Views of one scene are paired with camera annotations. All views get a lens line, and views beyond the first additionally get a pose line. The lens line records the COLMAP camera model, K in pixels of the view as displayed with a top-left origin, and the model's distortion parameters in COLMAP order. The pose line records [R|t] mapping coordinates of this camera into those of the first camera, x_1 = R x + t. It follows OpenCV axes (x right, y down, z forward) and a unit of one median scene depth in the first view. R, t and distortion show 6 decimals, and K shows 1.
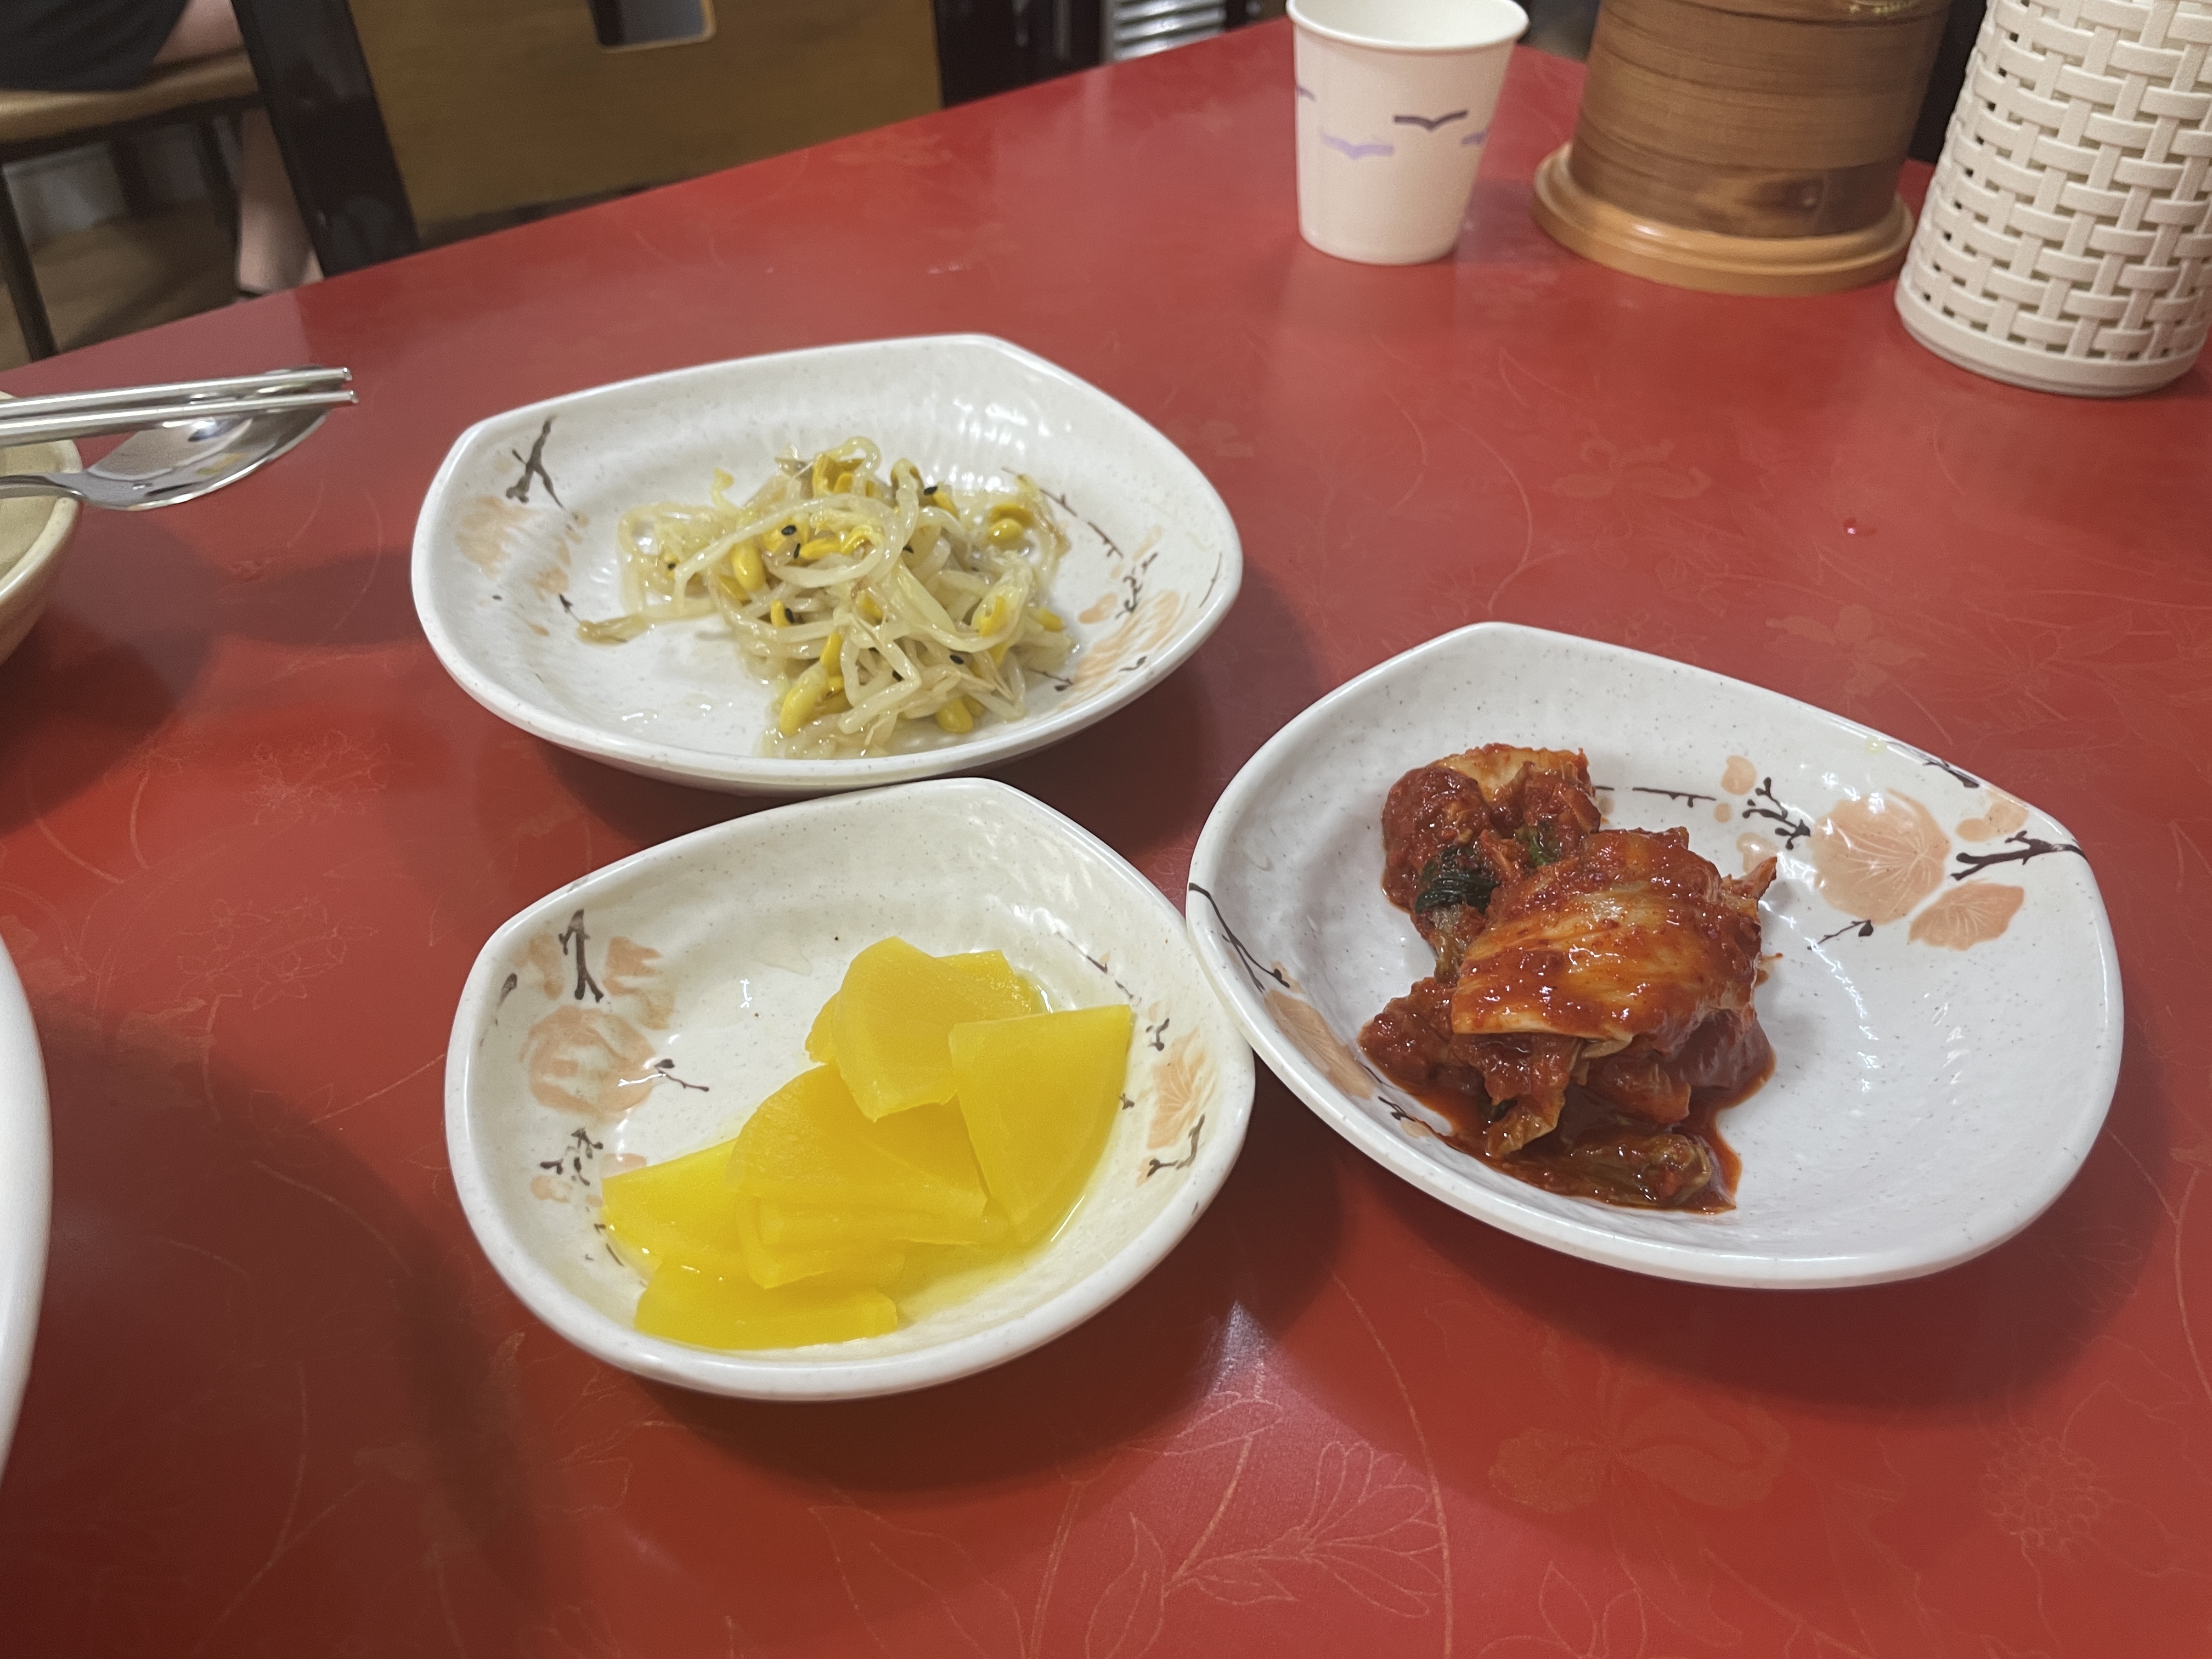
lens RADIAL K [[1665.2, 0, 1162.9], [0, 1665.2, 829.1], [0, 0, 1]] dist [0.002384, -0.059631]
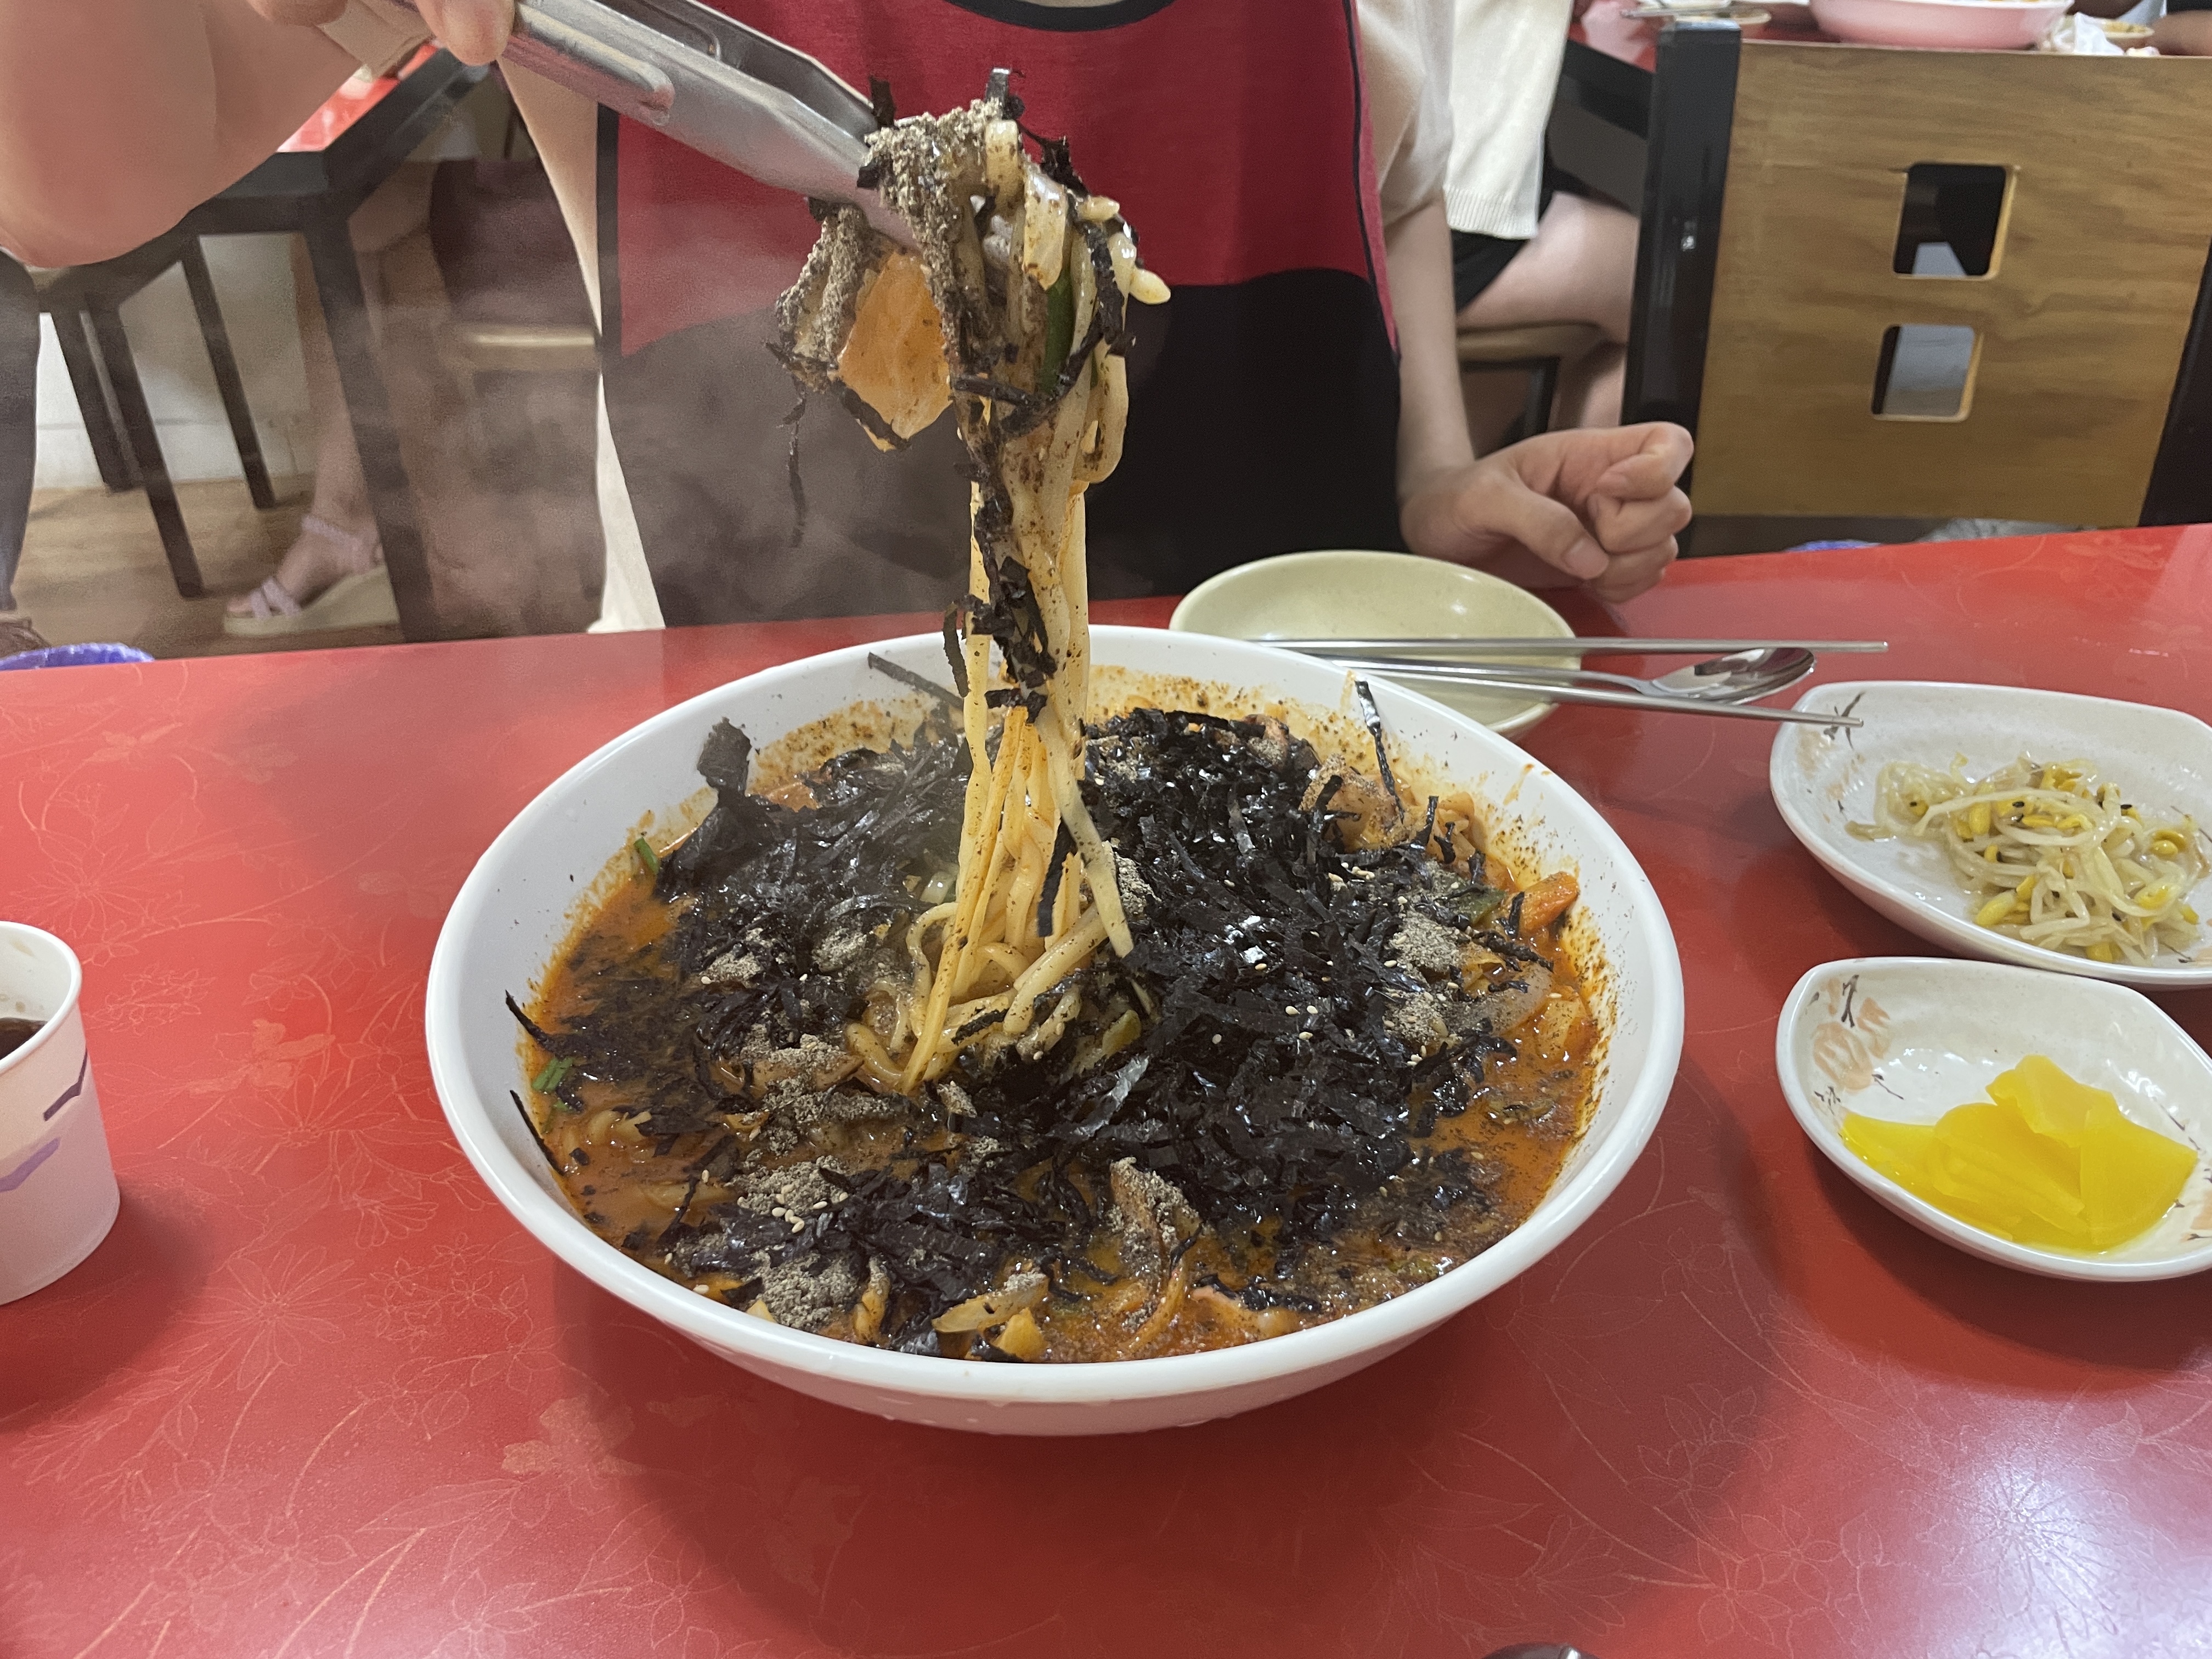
lens RADIAL K [[1656.8, 0, 1102.9], [0, 1656.8, 783.6], [0, 0, 1]] dist [0.007636, -0.047225]
pose [[0.795188, 0.279559, -0.538074, -0.083792], [-0.363126, 0.930212, -0.053346, 0.195718], [0.485609, 0.237809, 0.841208, -0.715356]]
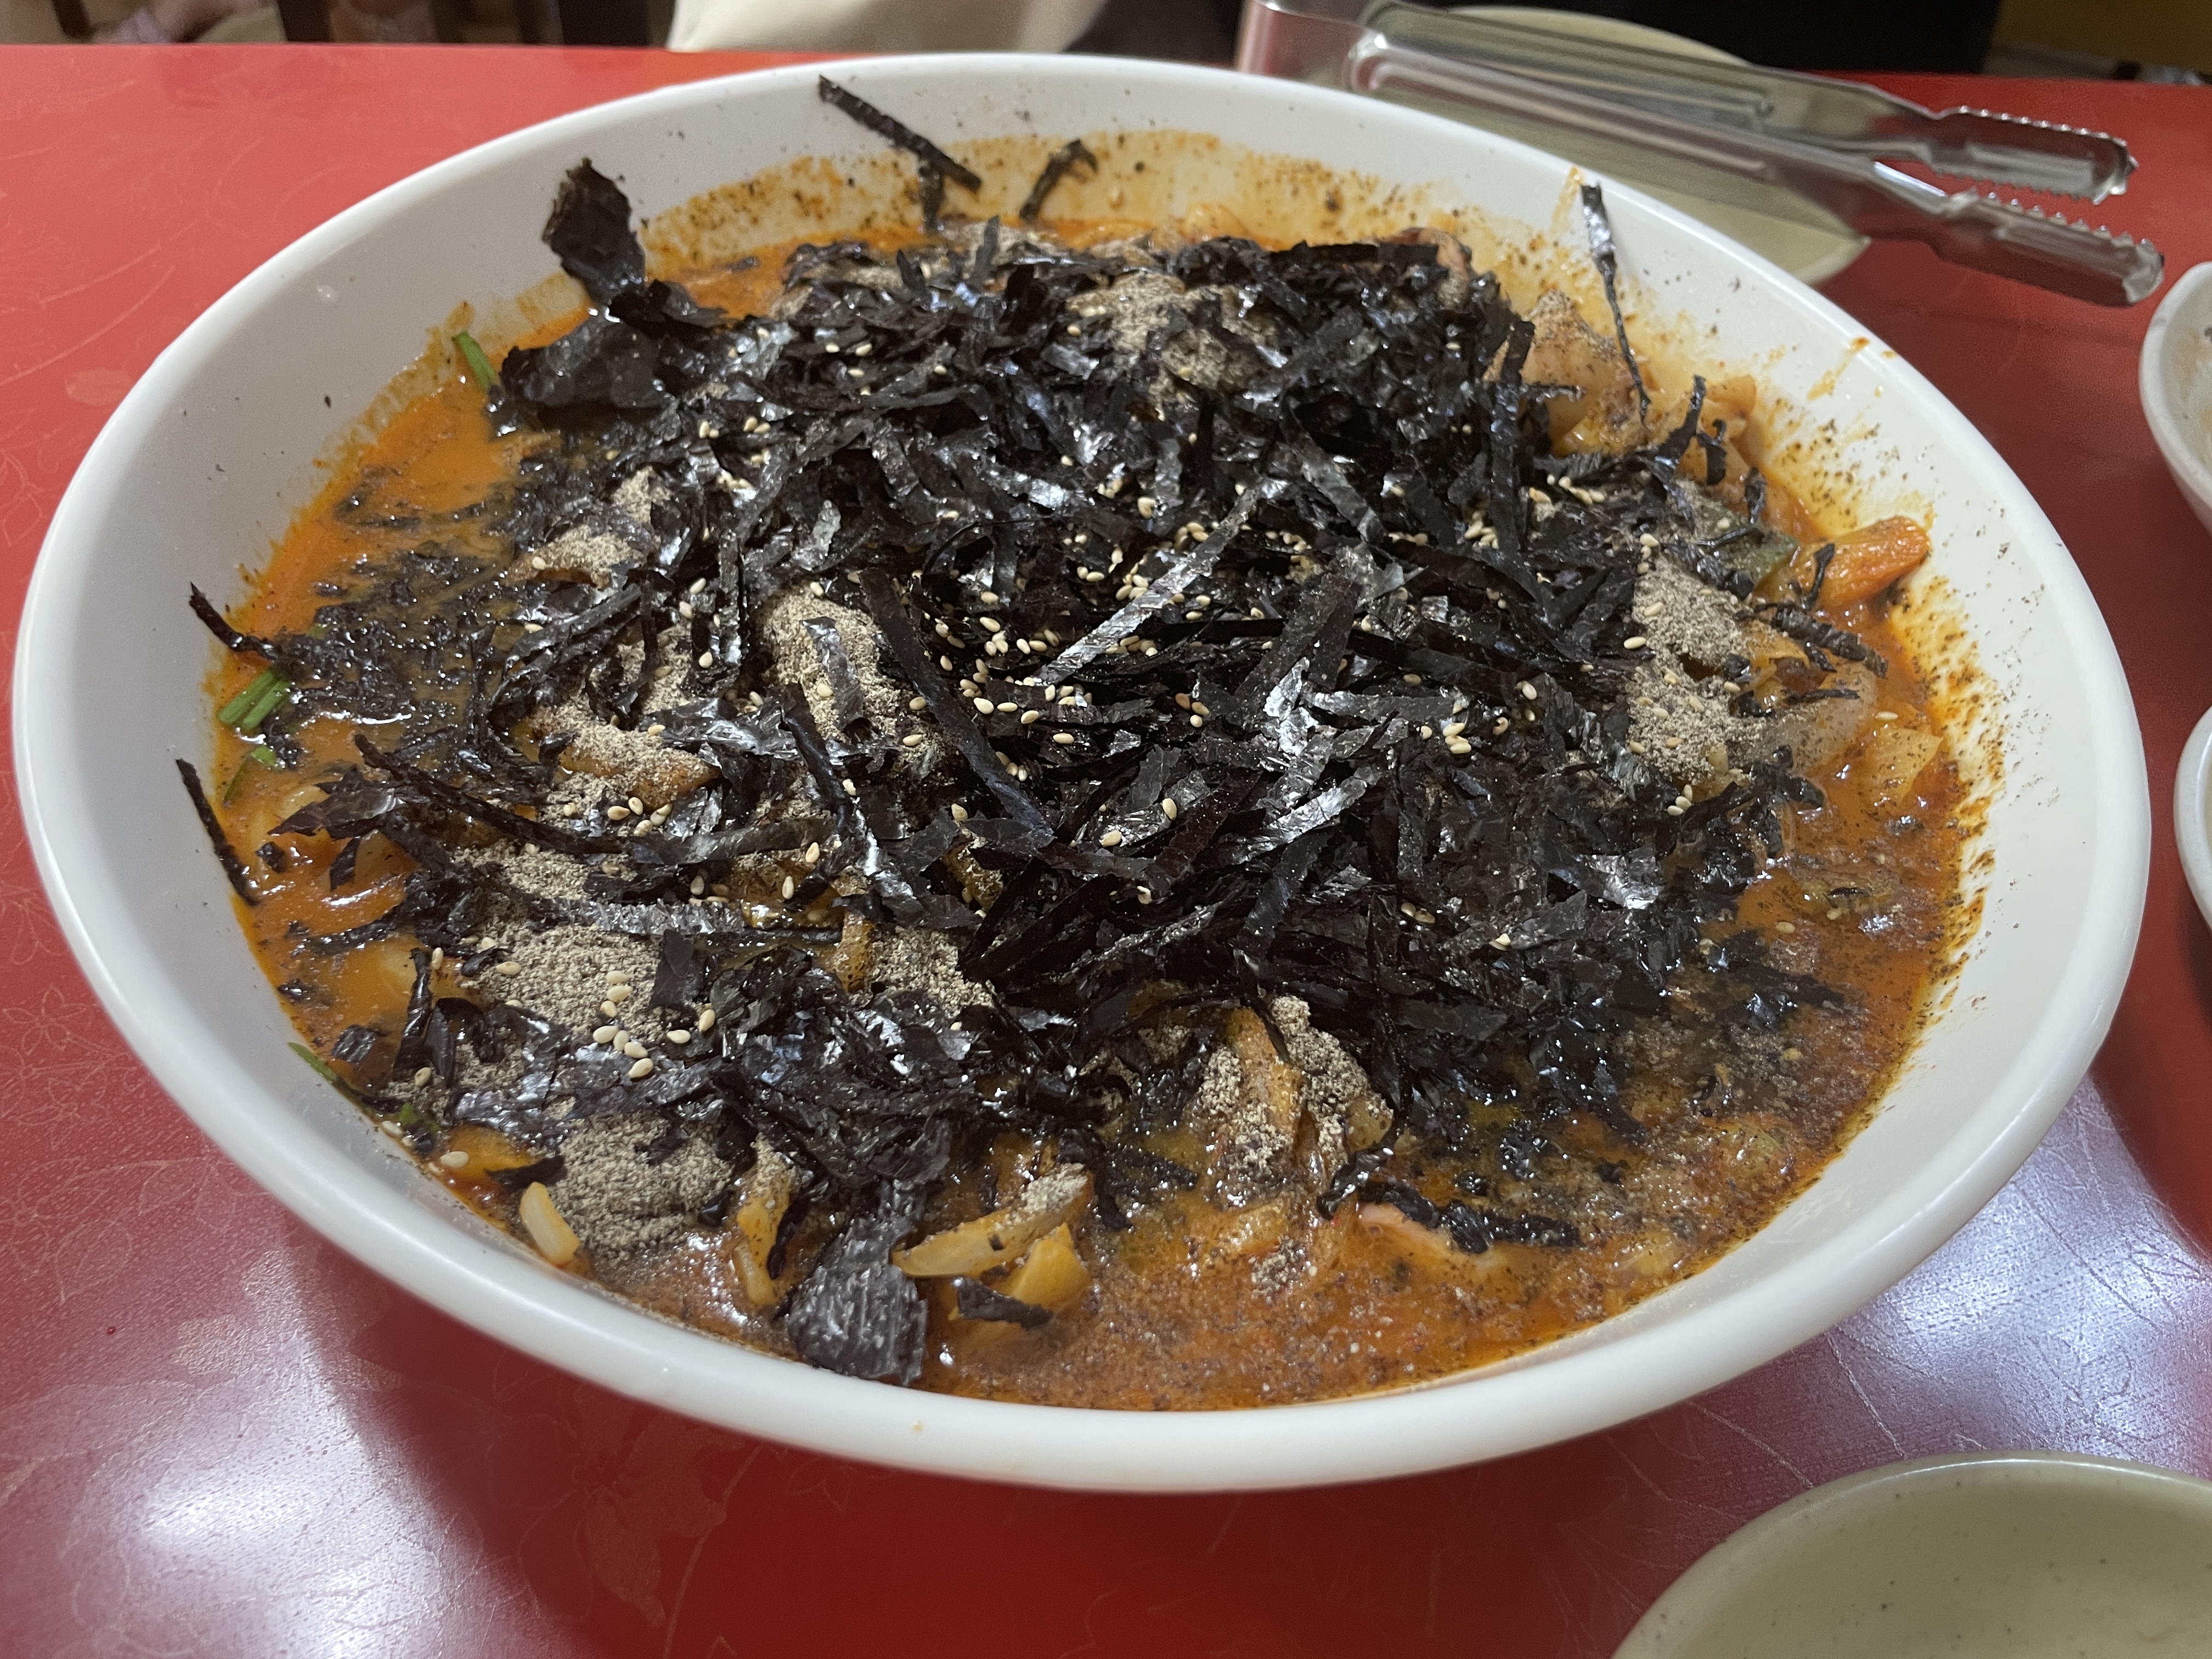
lens RADIAL K [[1665.2, 0, 1162.9], [0, 1665.2, 829.1], [0, 0, 1]] dist [0.002384, -0.059631]
pose [[0.786348, 0.471052, -0.399709, -0.380368], [-0.433943, 0.881670, 0.185341, 0.203648], [0.439716, 0.027709, 0.897709, -0.305757]]
